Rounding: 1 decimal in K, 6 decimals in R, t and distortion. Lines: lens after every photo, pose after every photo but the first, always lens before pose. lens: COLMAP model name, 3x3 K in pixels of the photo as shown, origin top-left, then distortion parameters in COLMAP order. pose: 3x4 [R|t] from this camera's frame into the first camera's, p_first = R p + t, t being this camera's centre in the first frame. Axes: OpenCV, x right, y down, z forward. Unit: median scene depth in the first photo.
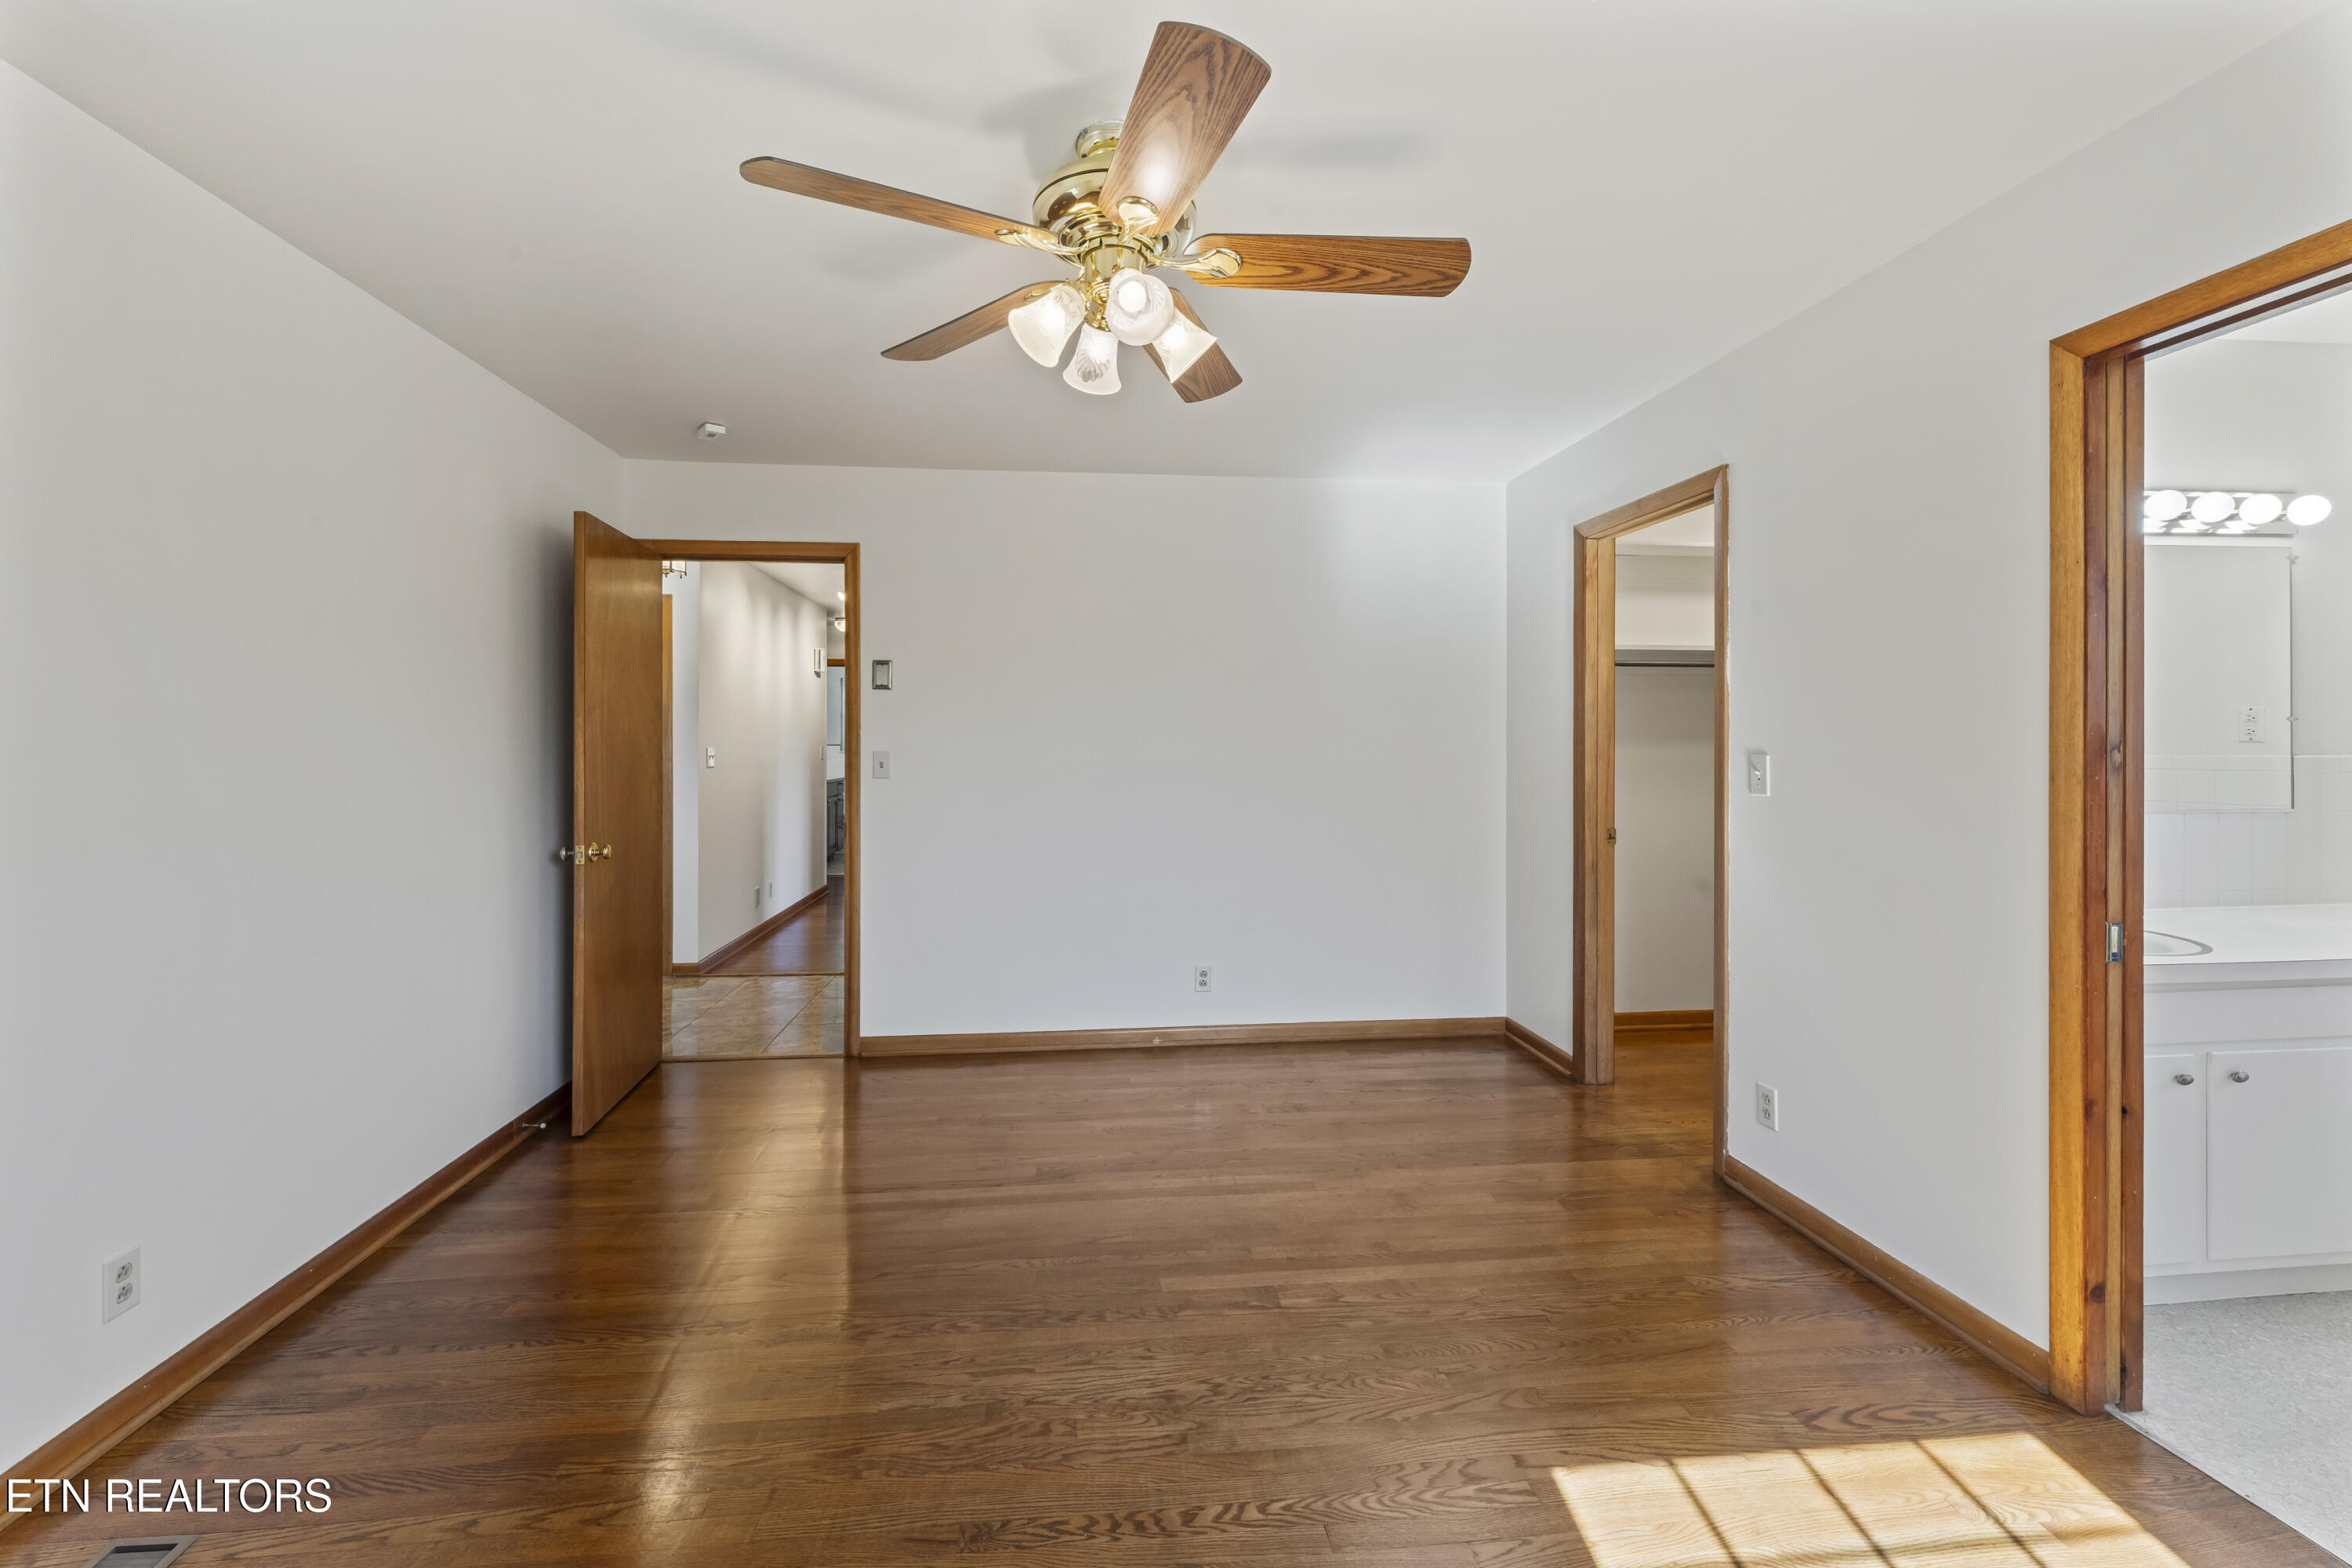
lens RADIAL K [[951.6, 0, 1156.2], [0, 951.6, 752.1], [0, 0, 1]] dist [0.001494, 0.000022]
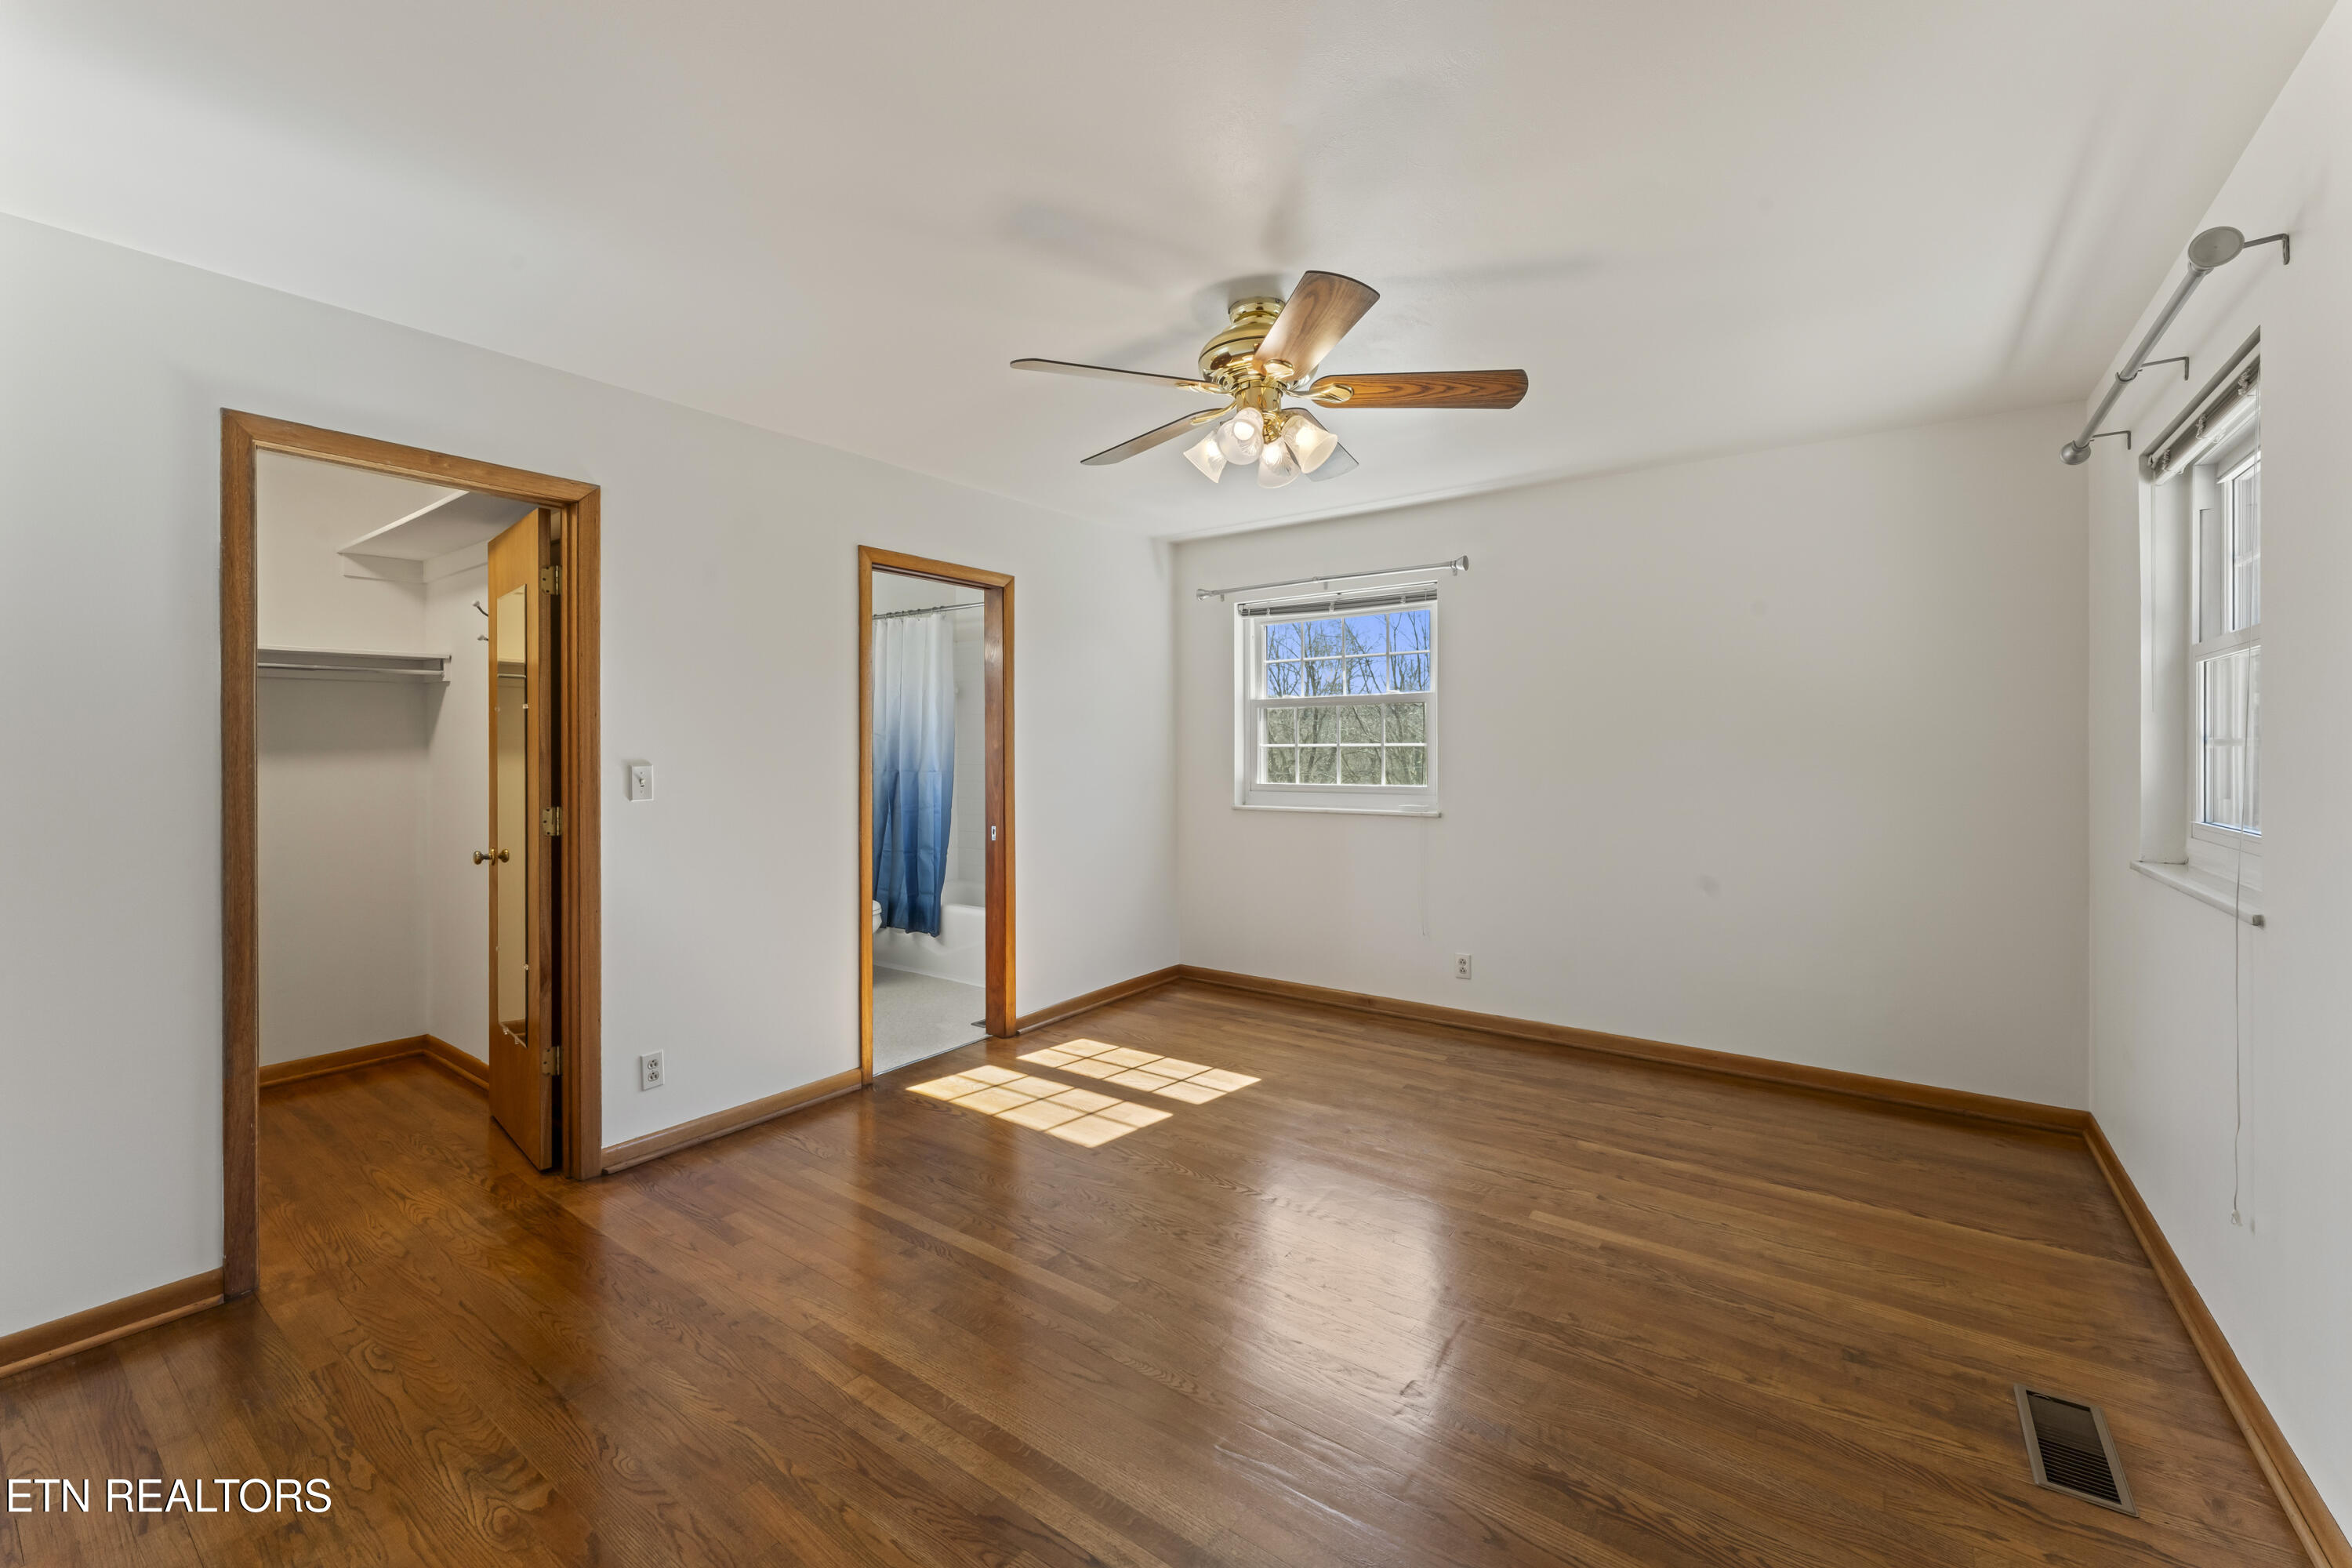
lens RADIAL K [[951.6, 0, 1156.2], [0, 951.6, 752.1], [0, 0, 1]] dist [0.001494, 0.000022]
pose [[-0.732642, 0.000512, 0.680614, -0.710960], [0.008155, 0.999935, 0.008027, -0.018689], [-0.680565, 0.011431, -0.732598, 1.724530]]
